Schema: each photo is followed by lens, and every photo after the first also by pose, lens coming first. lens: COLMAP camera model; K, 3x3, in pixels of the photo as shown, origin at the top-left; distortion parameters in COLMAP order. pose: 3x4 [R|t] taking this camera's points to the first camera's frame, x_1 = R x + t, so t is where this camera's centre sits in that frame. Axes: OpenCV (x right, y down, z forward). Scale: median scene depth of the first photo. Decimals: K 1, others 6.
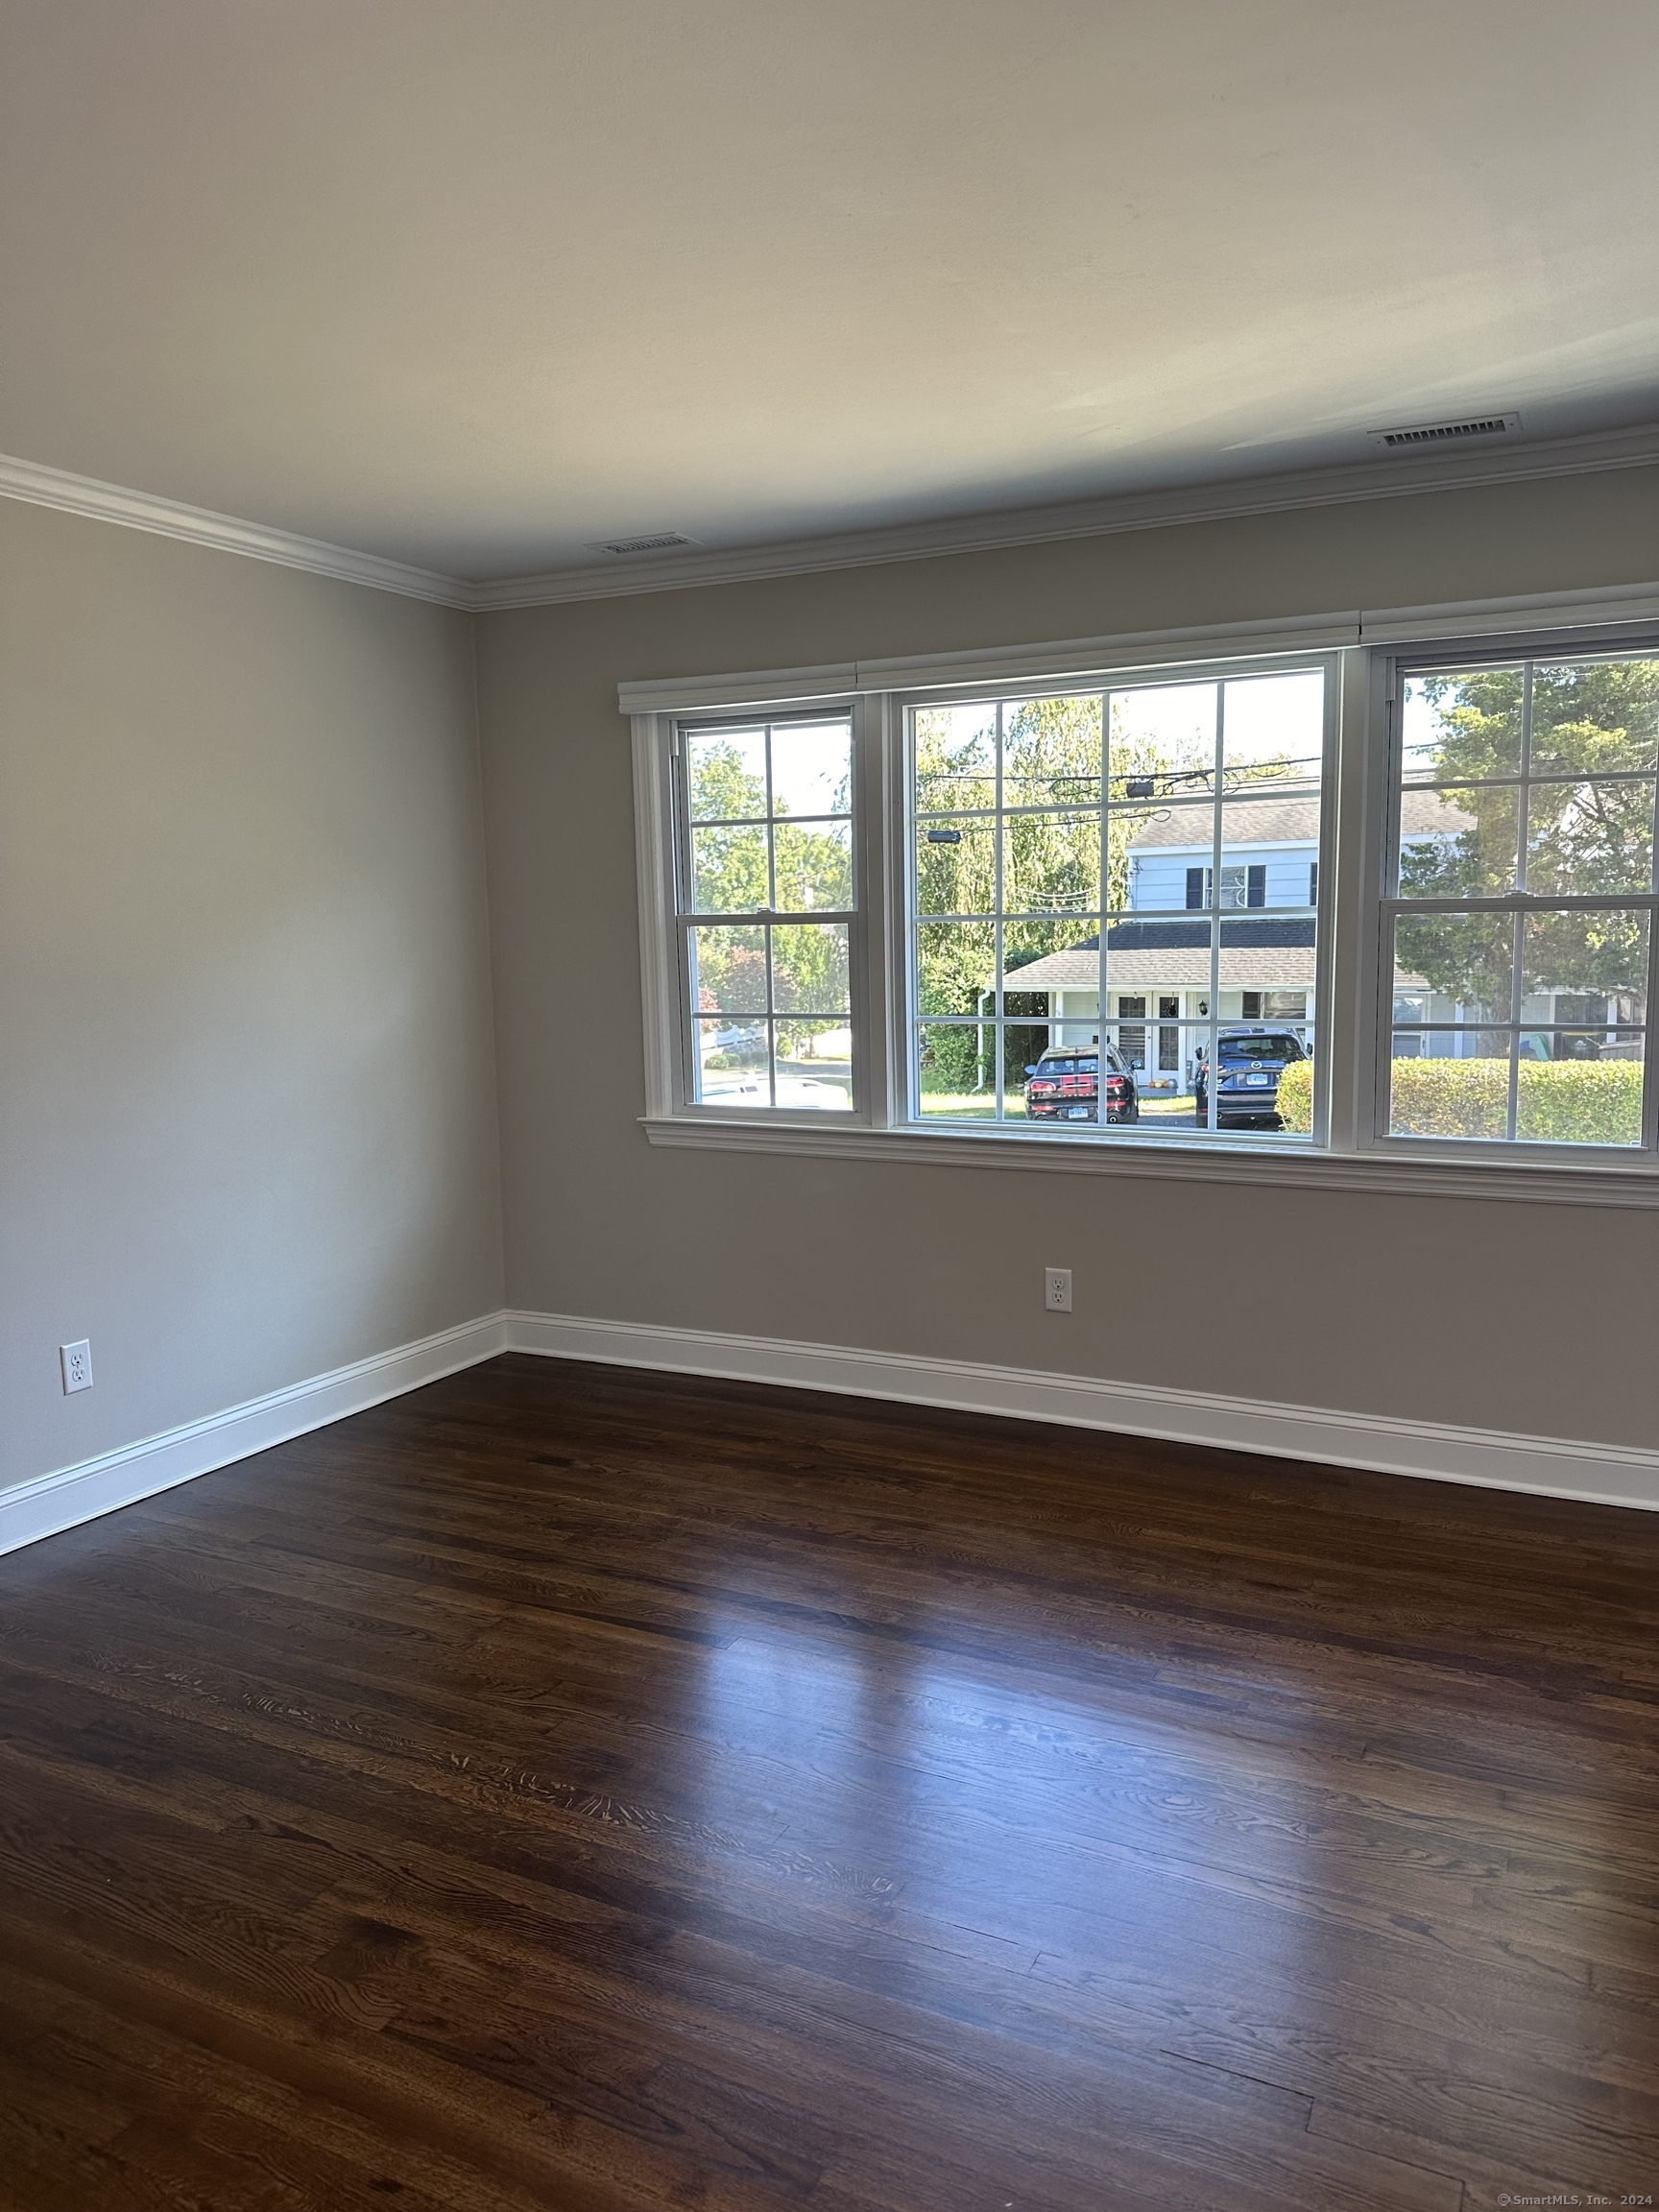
lens RADIAL K [[1567.8, 0, 846.4], [0, 1567.8, 1110.7], [0, 0, 1]] dist [0.036036, -0.038337]
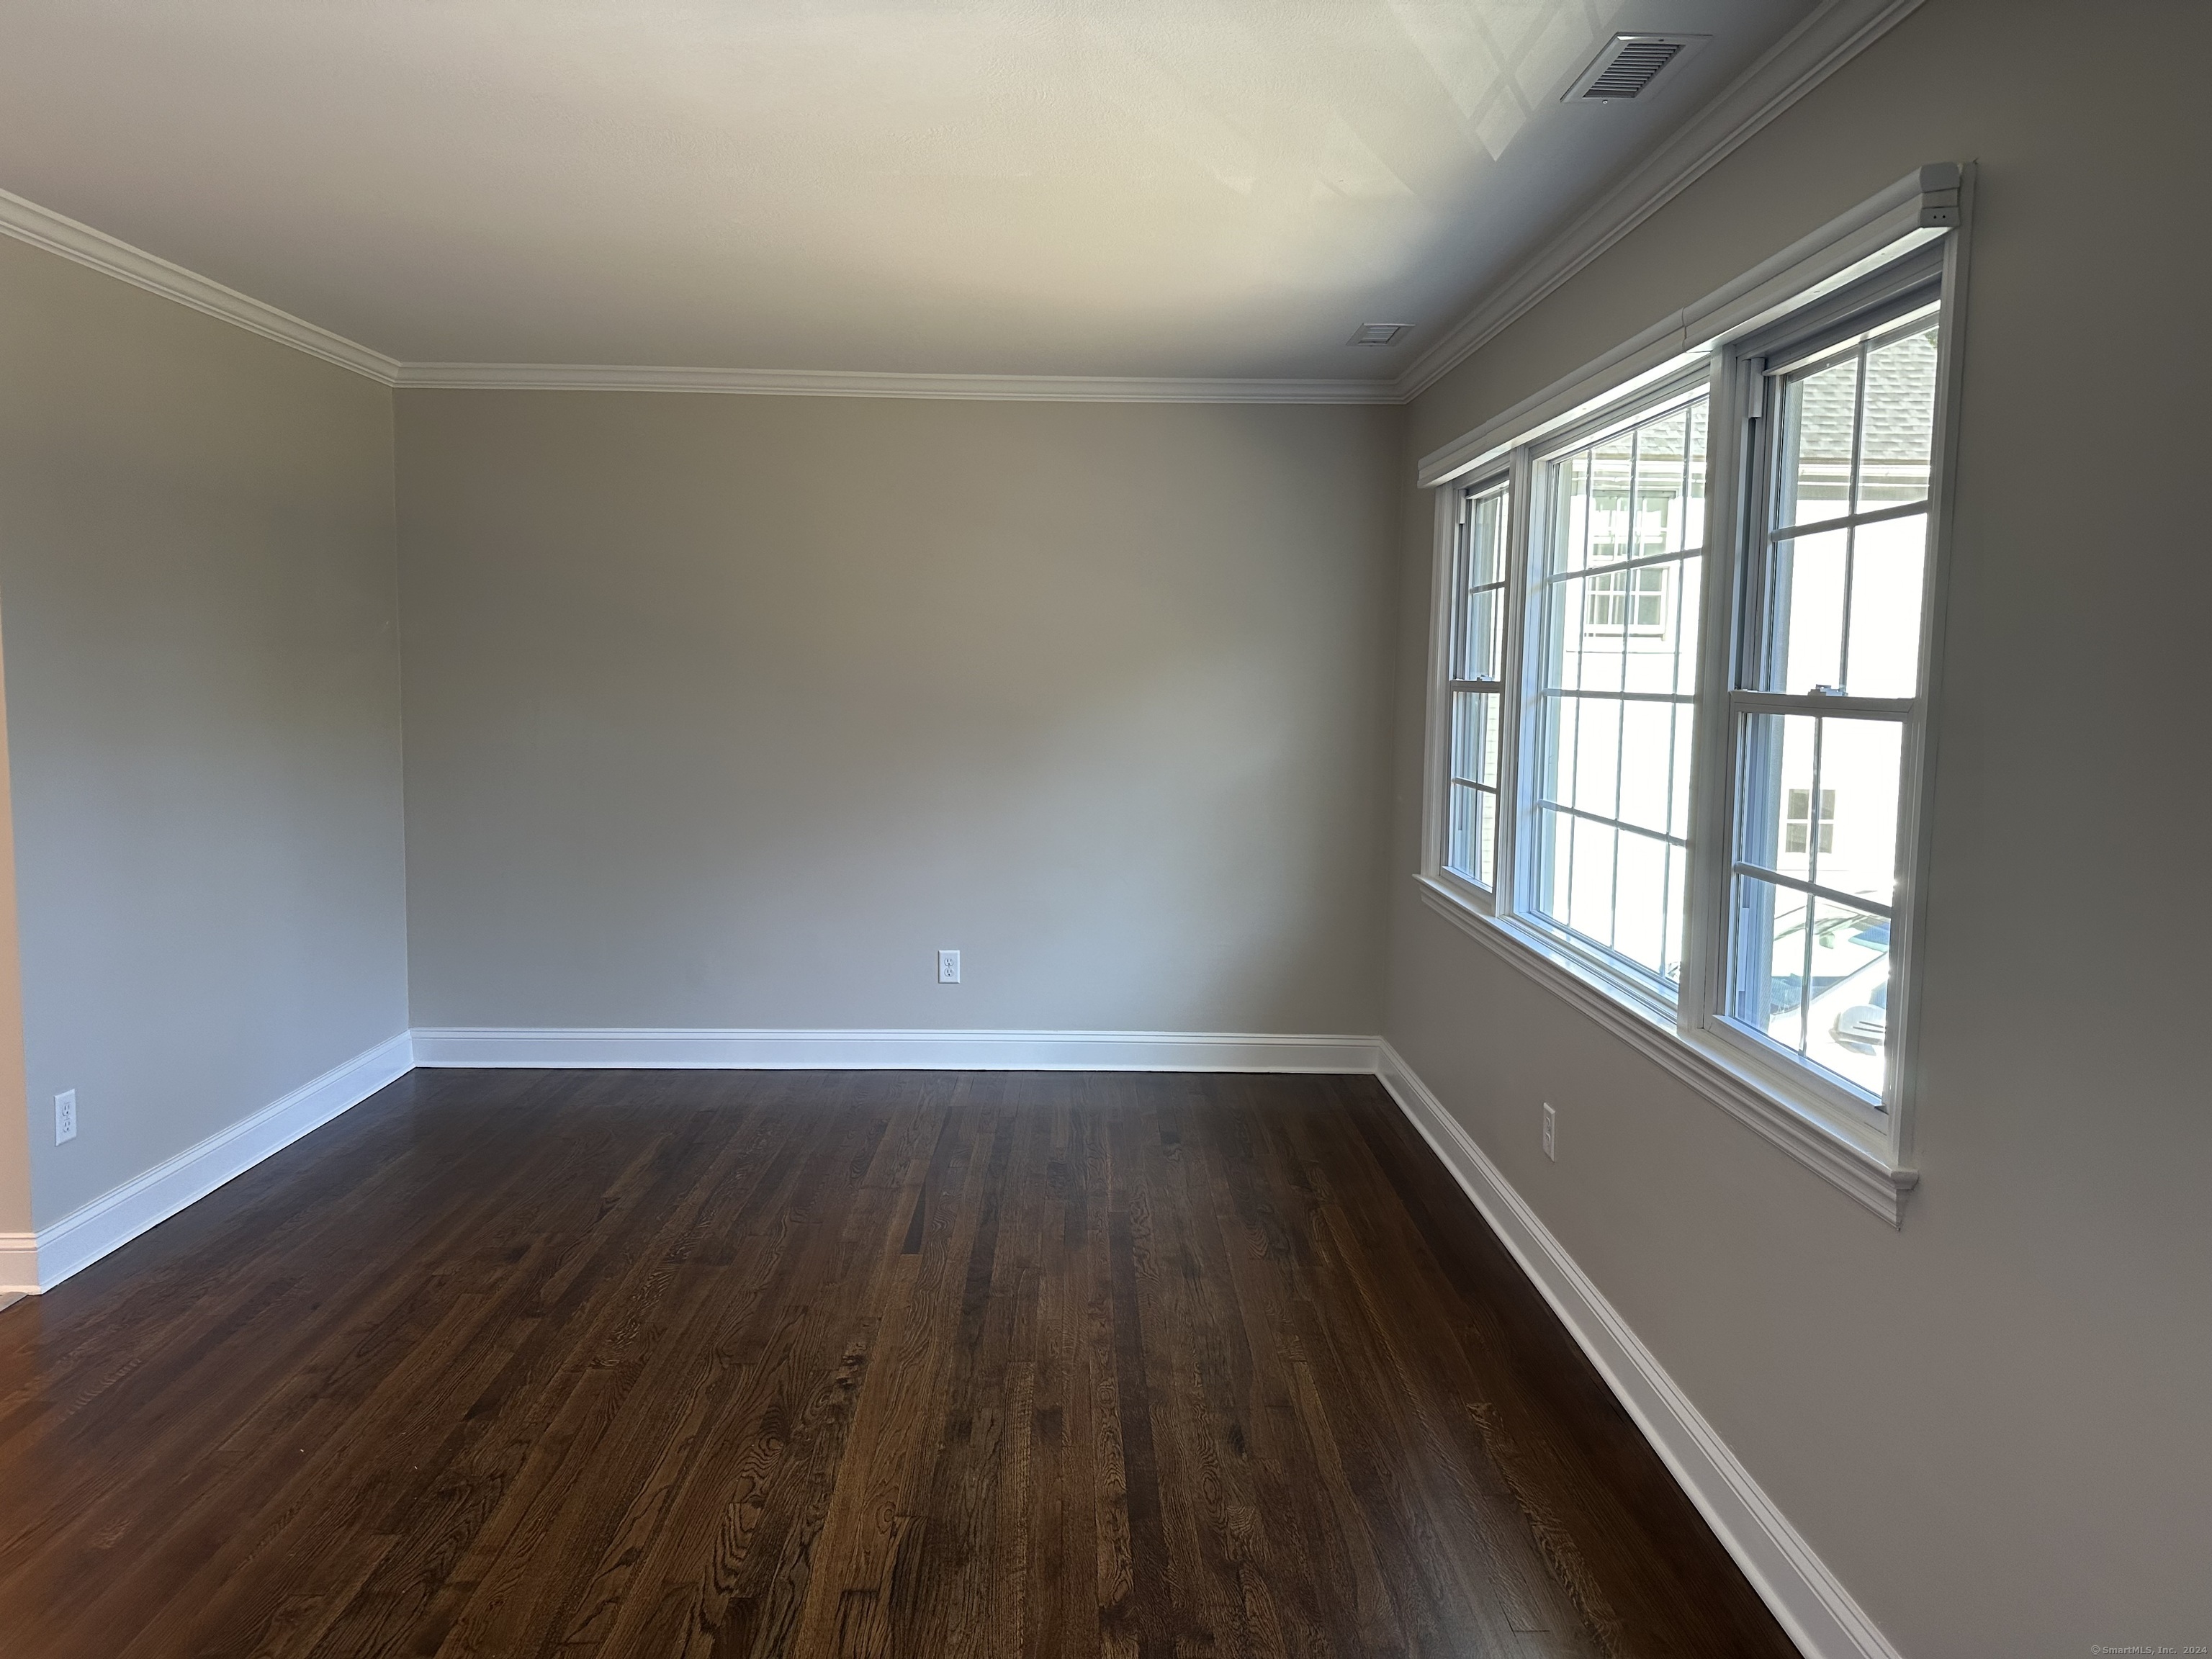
lens RADIAL K [[1567.8, 0, 1080.3], [0, 1567.8, 782.8], [0, 0, 1]] dist [0.036036, -0.038337]
pose [[0.451340, 0.091060, -0.887694, 0.912595], [-0.129537, 0.990929, 0.035788, -0.082512], [0.882900, 0.098837, 0.459042, 0.433778]]
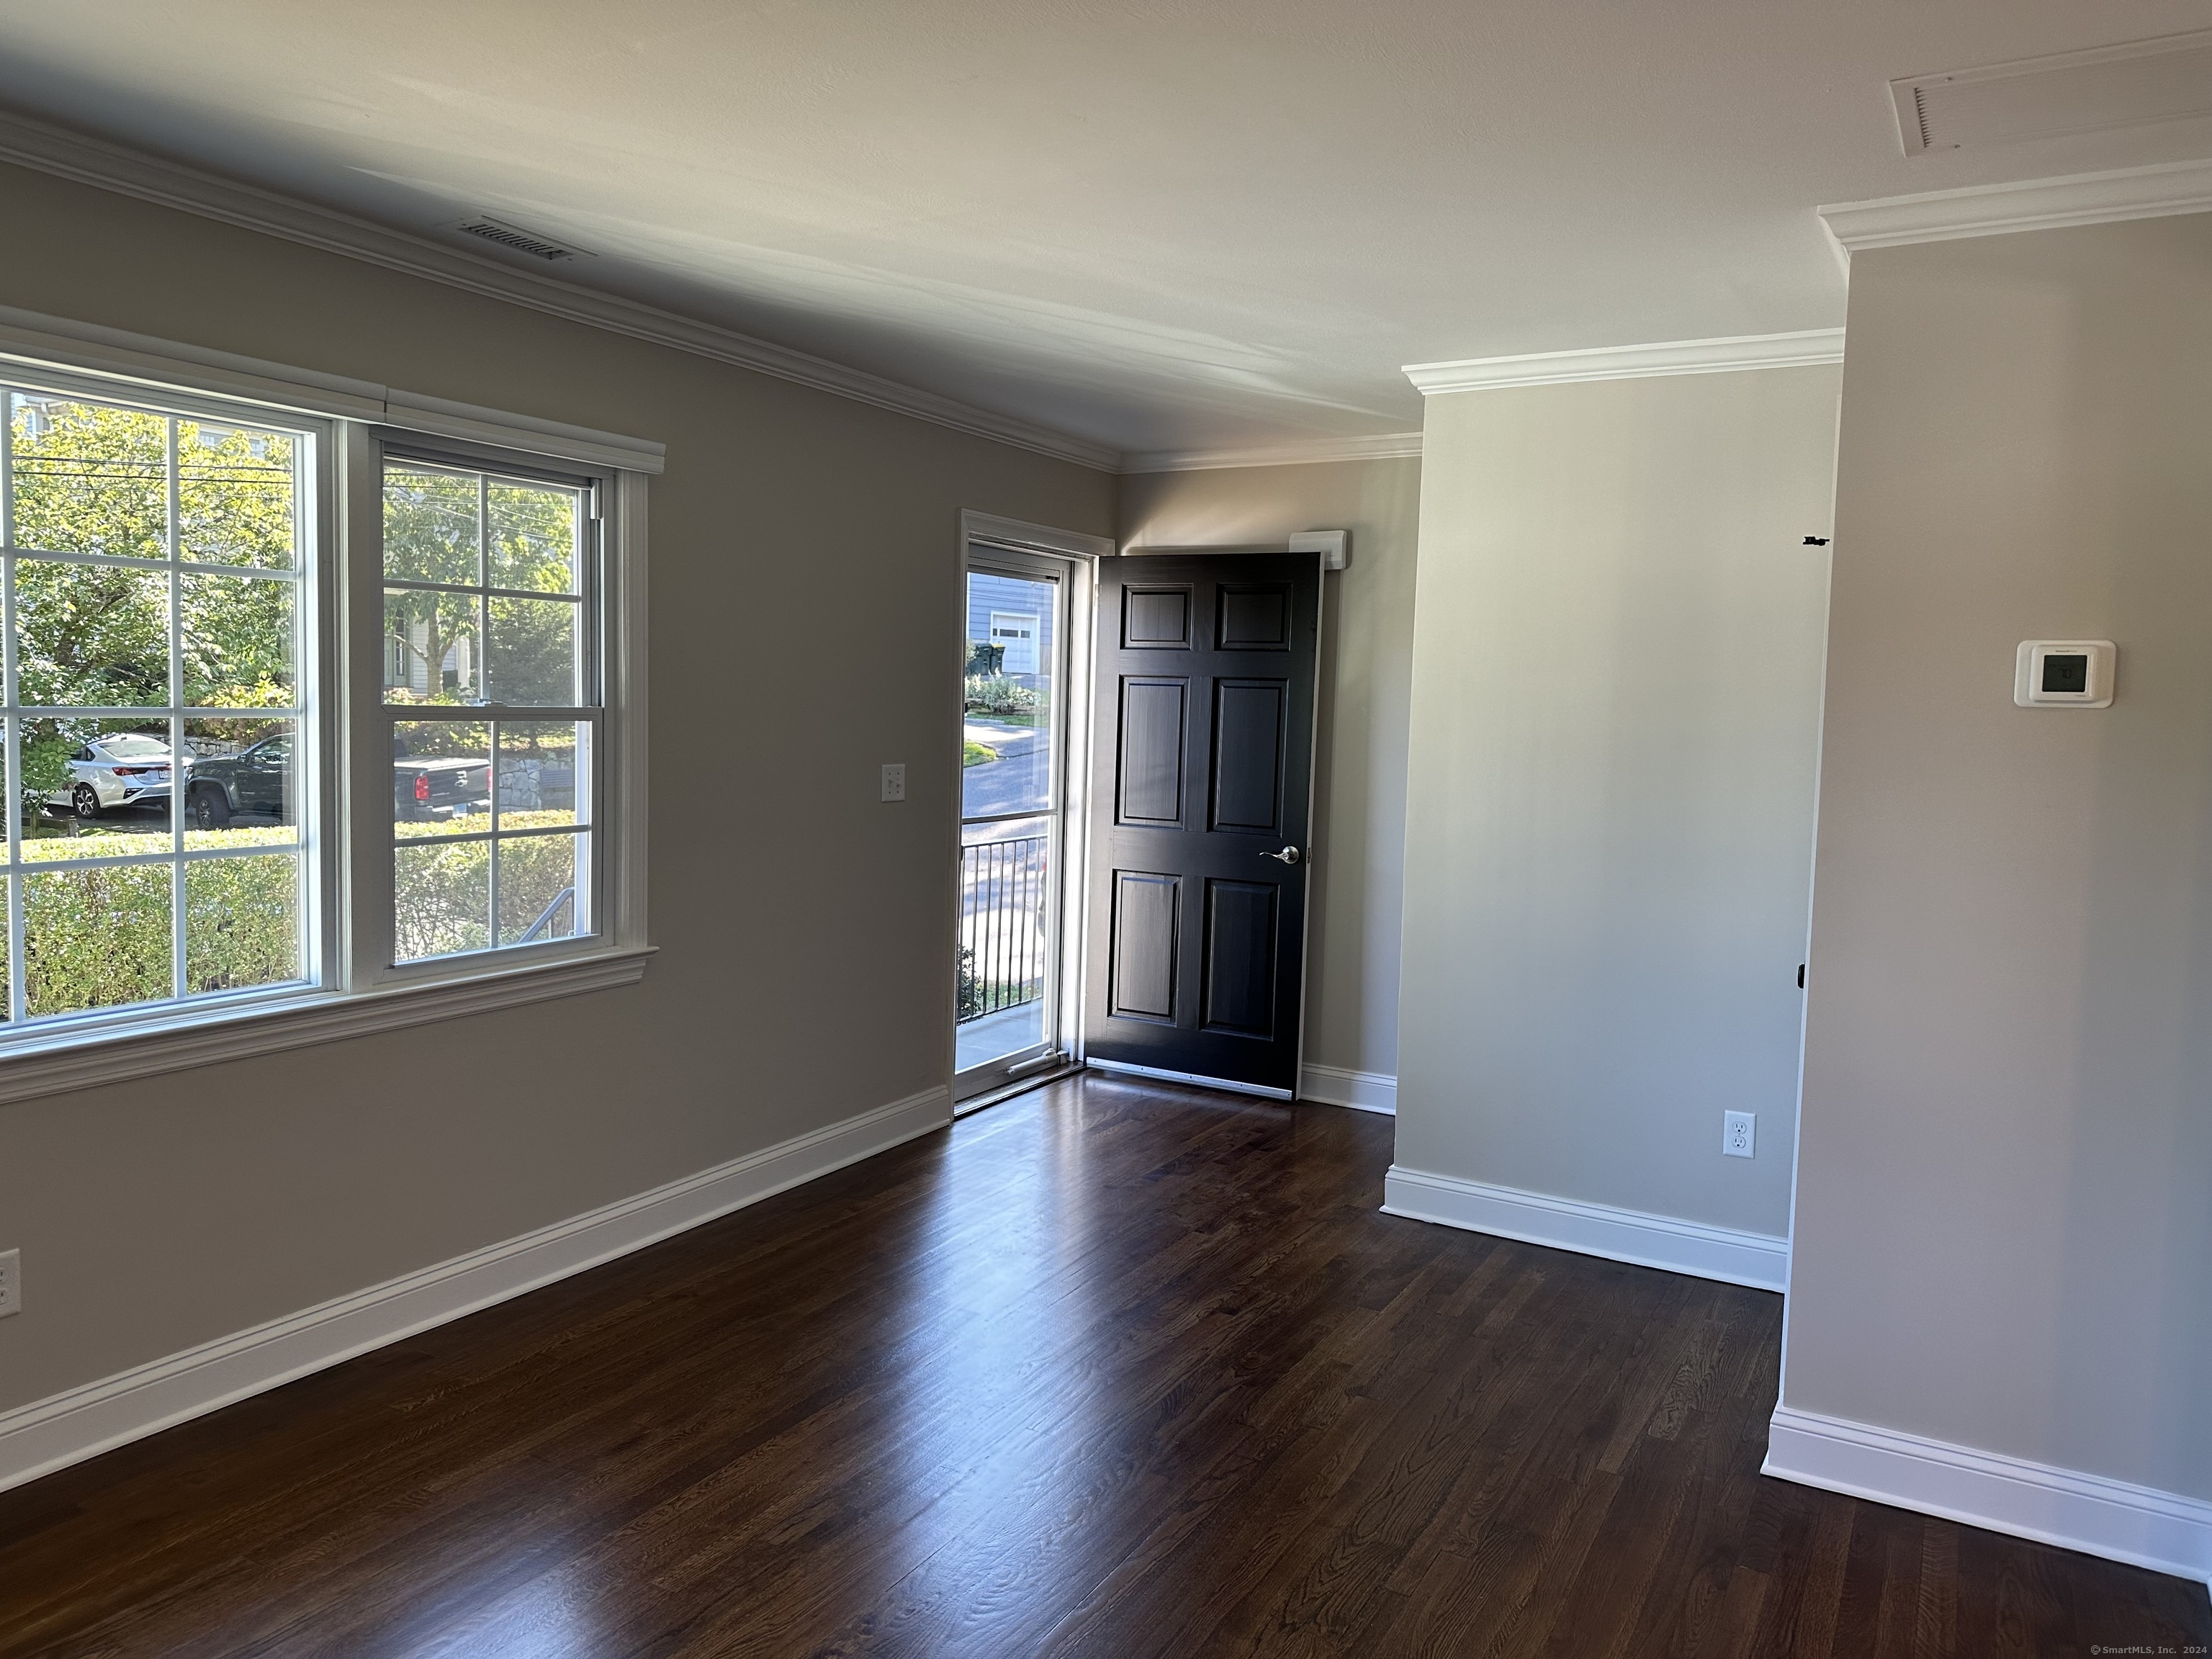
lens RADIAL K [[1567.8, 0, 1099.2], [0, 1567.8, 810.7], [0, 0, 1]] dist [0.036036, -0.038337]
pose [[0.057582, -0.052951, 0.996936, -0.574532], [0.099024, 0.993971, 0.047074, -0.080420], [-0.993418, 0.096010, 0.062479, 0.577427]]
